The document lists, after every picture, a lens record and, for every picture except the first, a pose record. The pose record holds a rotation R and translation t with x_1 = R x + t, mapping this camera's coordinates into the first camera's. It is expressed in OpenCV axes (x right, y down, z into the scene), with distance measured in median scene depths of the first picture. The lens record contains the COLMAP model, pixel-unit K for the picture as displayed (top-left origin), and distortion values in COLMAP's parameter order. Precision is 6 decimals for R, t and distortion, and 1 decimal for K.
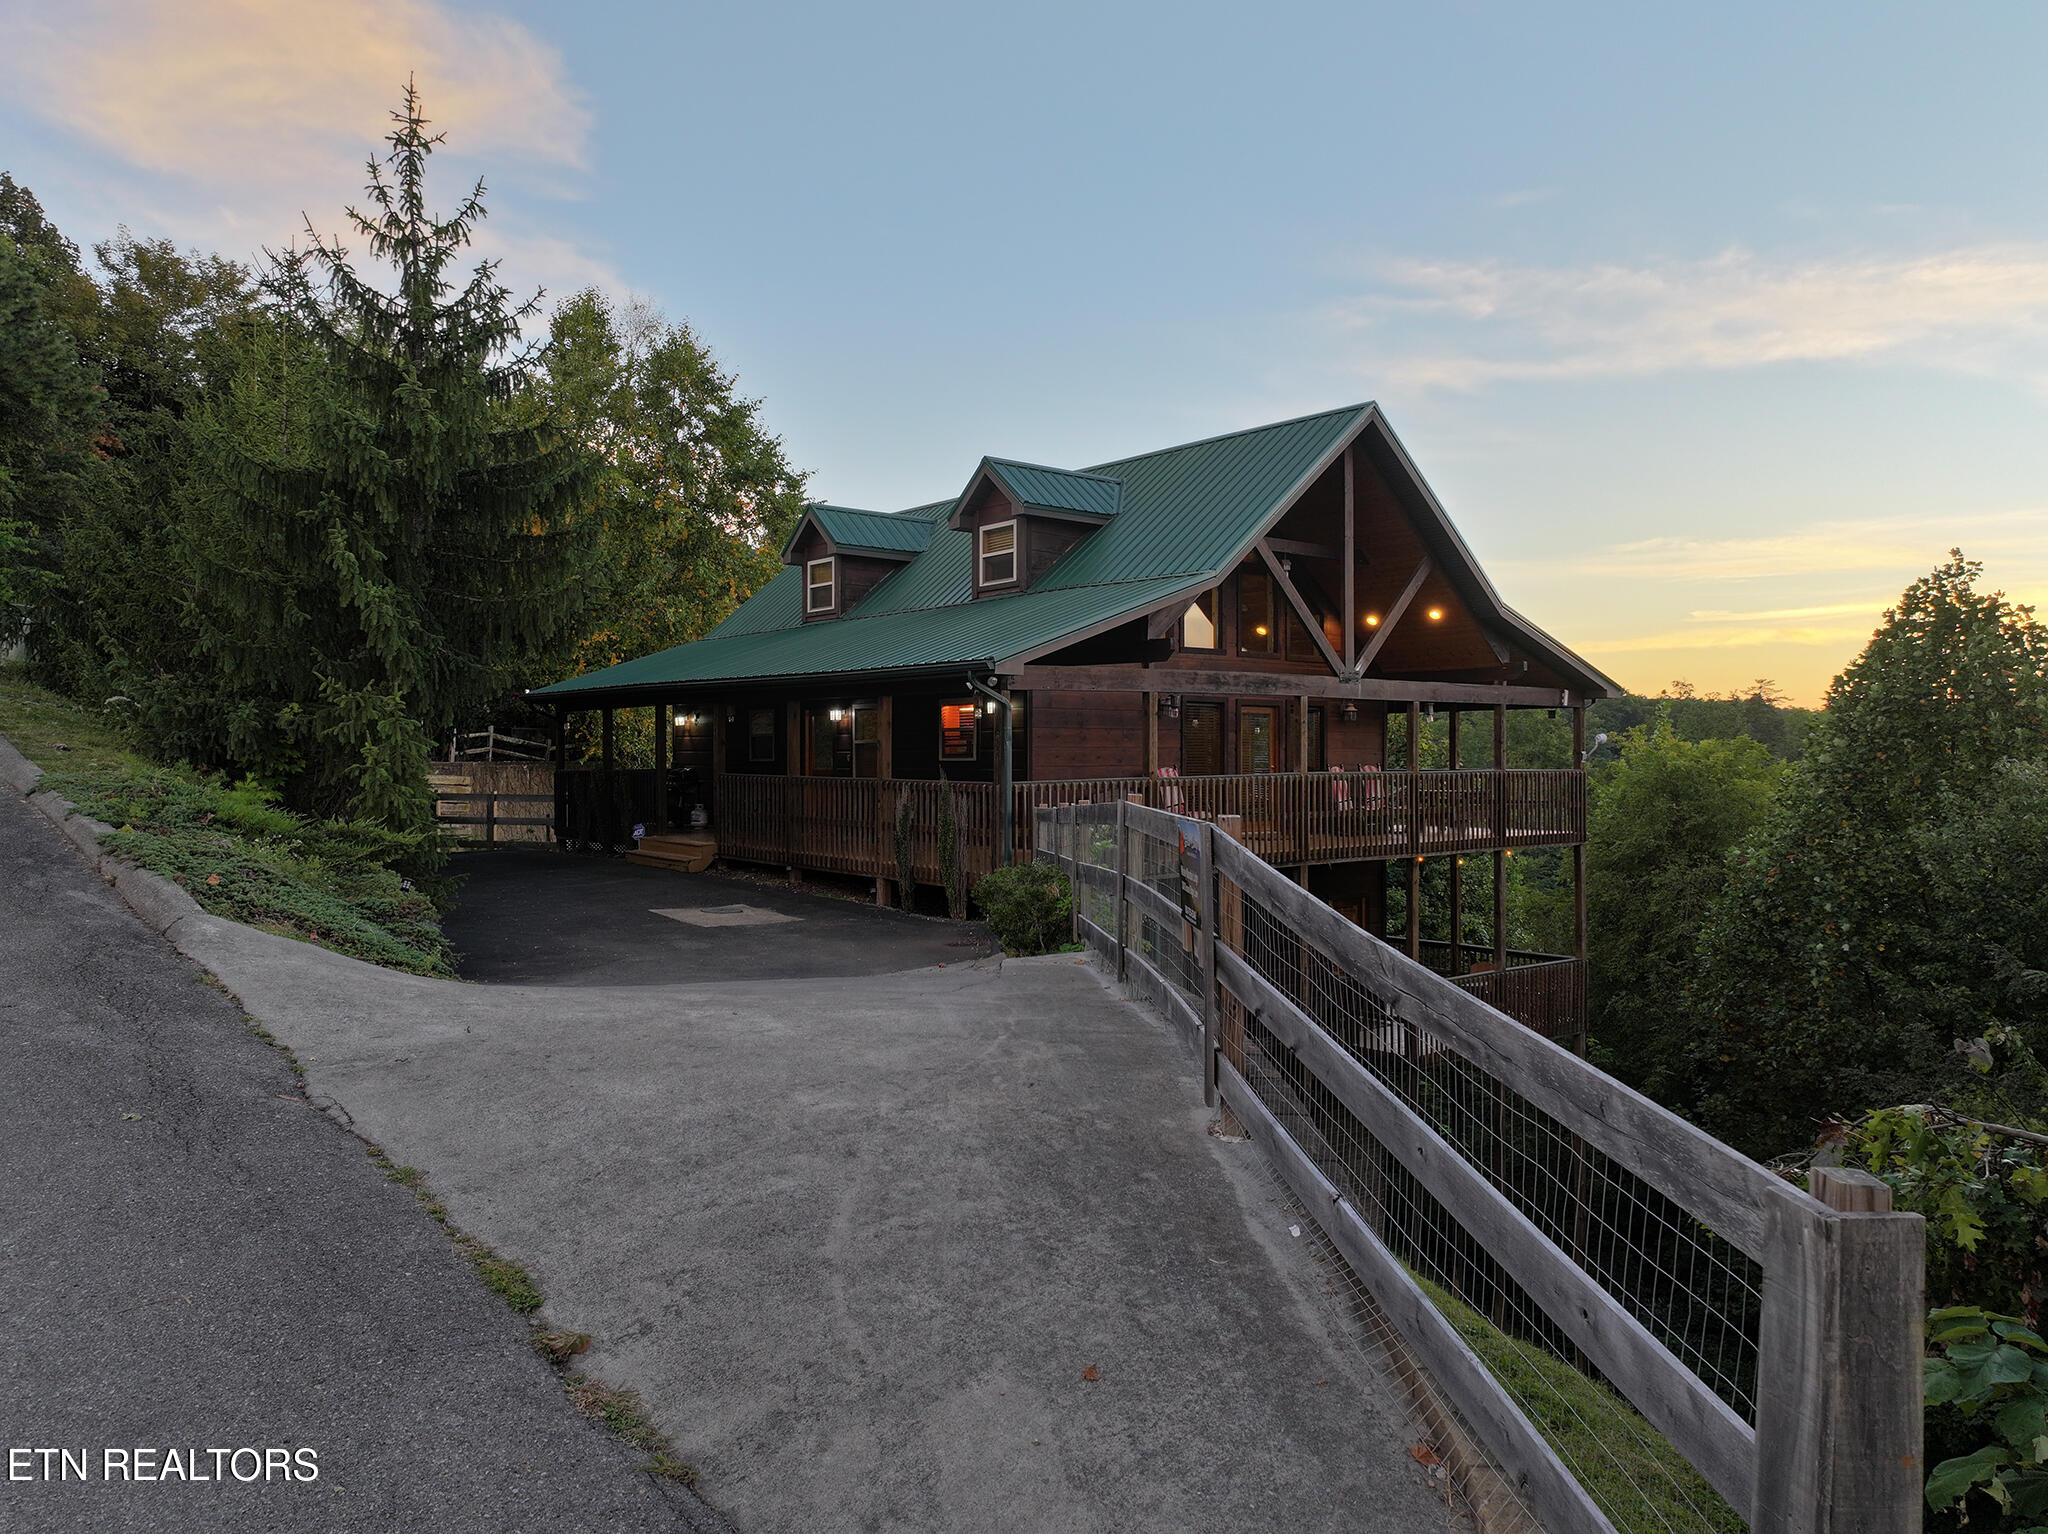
lens RADIAL K [[1436.2, 0, 1024.0], [0, 1436.2, 767.0], [0, 0, 1]] dist [-0.004257, 0.014115]
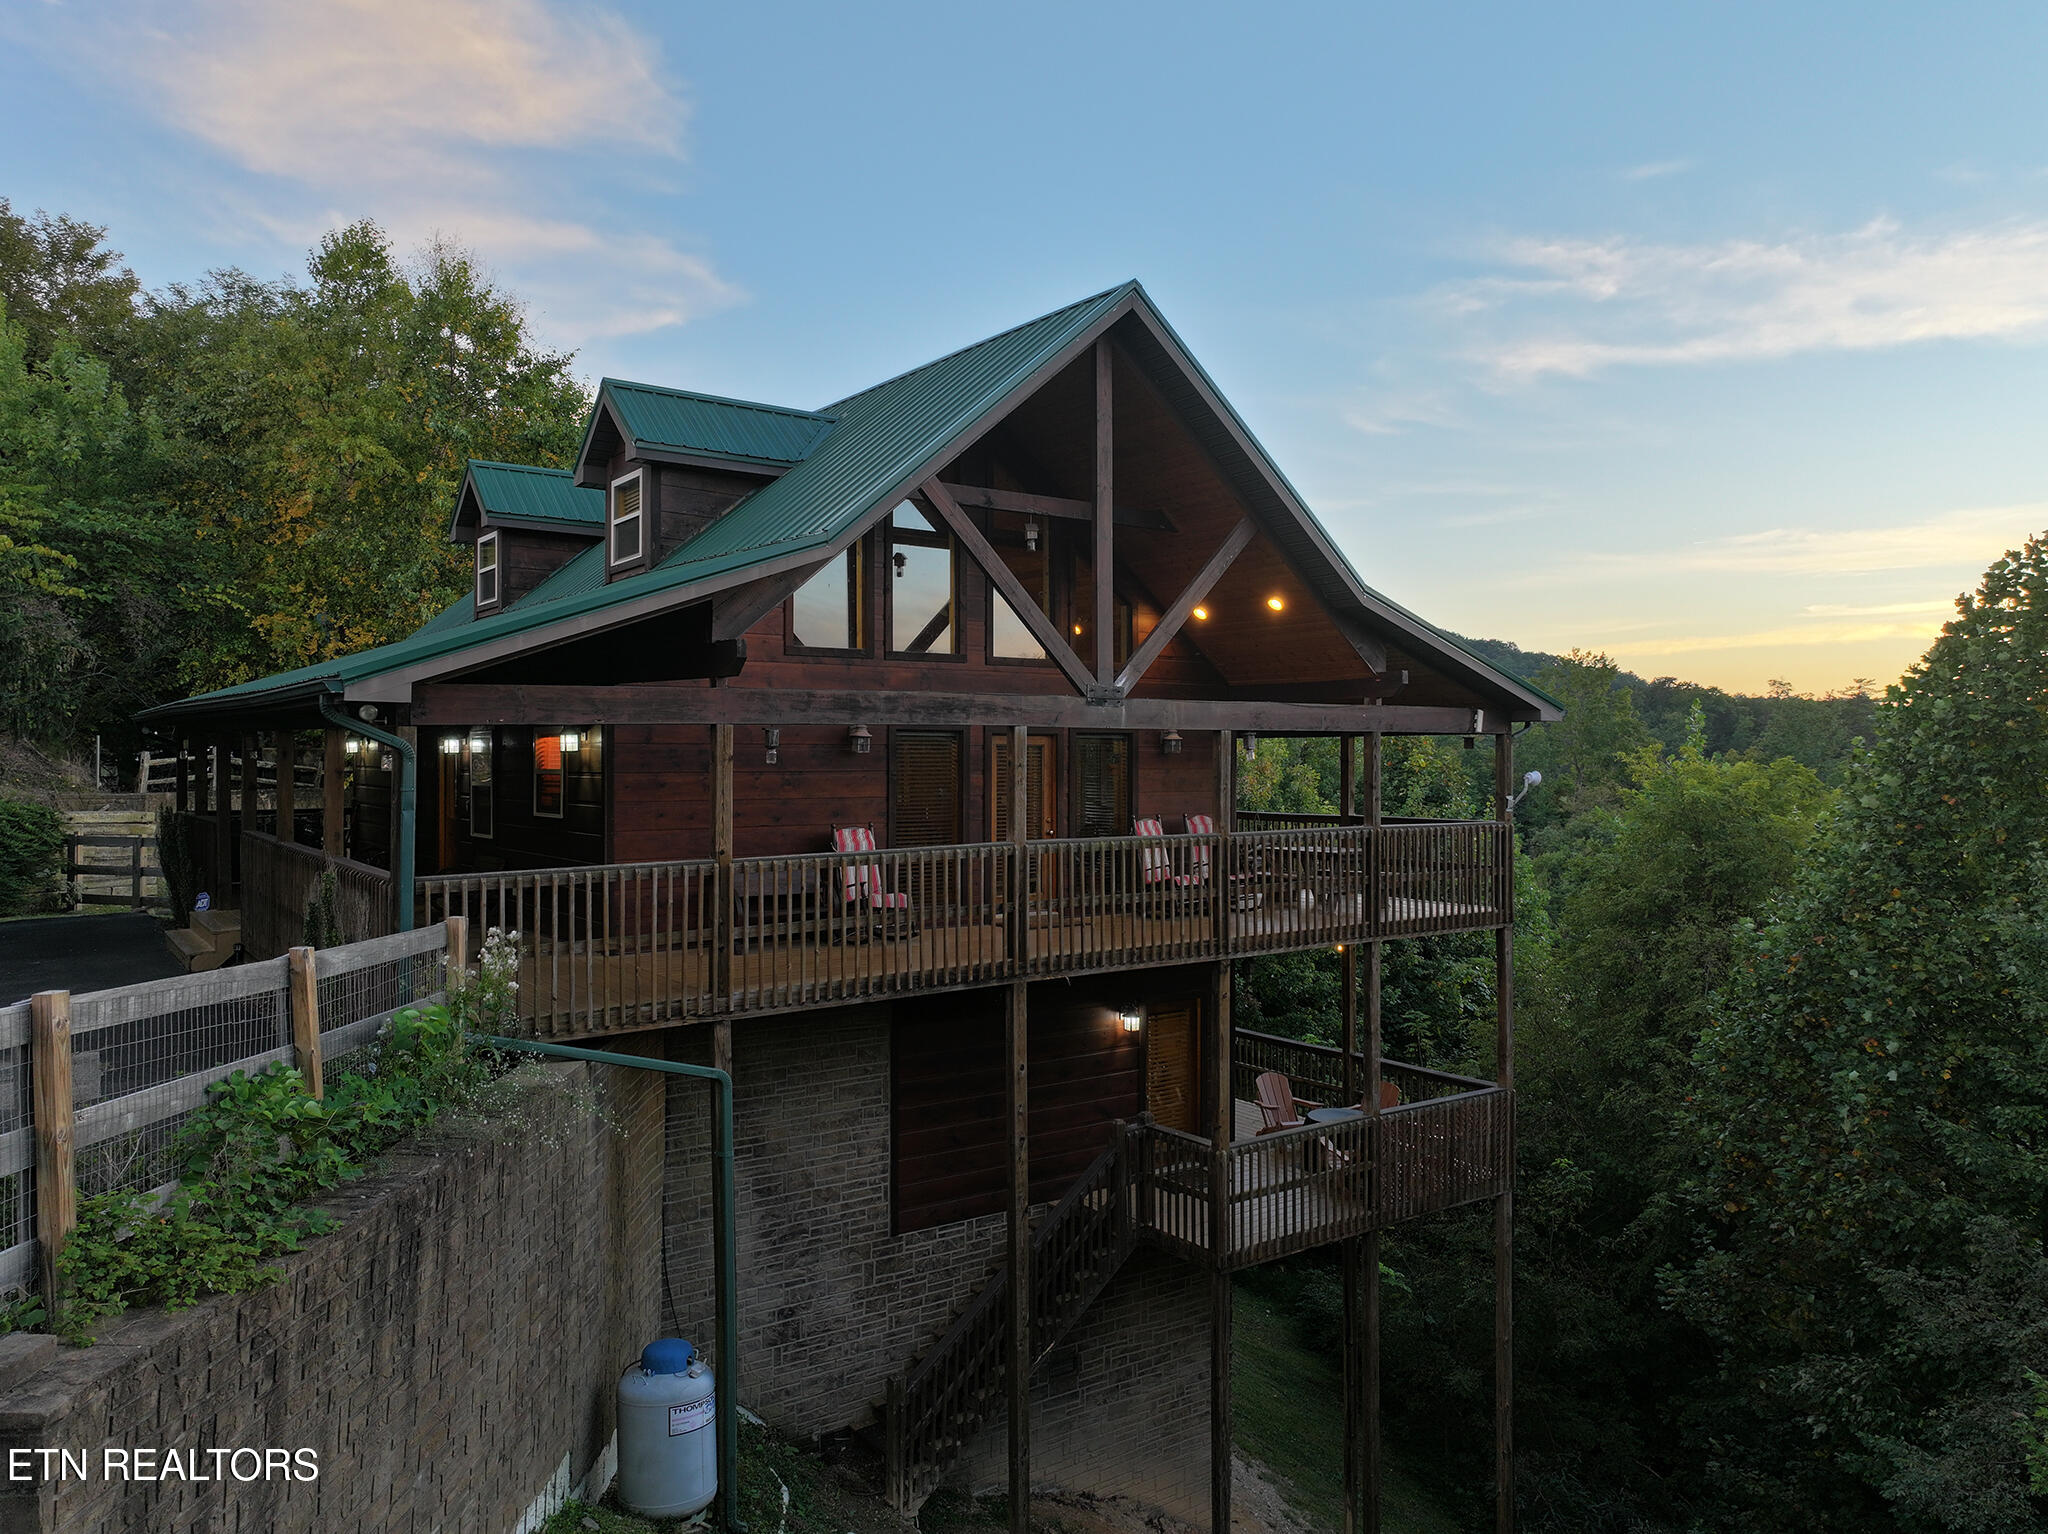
lens RADIAL K [[1436.2, 0, 1024.0], [0, 1436.2, 767.0], [0, 0, 1]] dist [-0.004257, 0.014115]
pose [[0.998306, 0.001771, -0.058159, 0.230507], [-0.001704, 0.999998, 0.001194, -0.030749], [0.058161, -0.001093, 0.998307, 0.334651]]
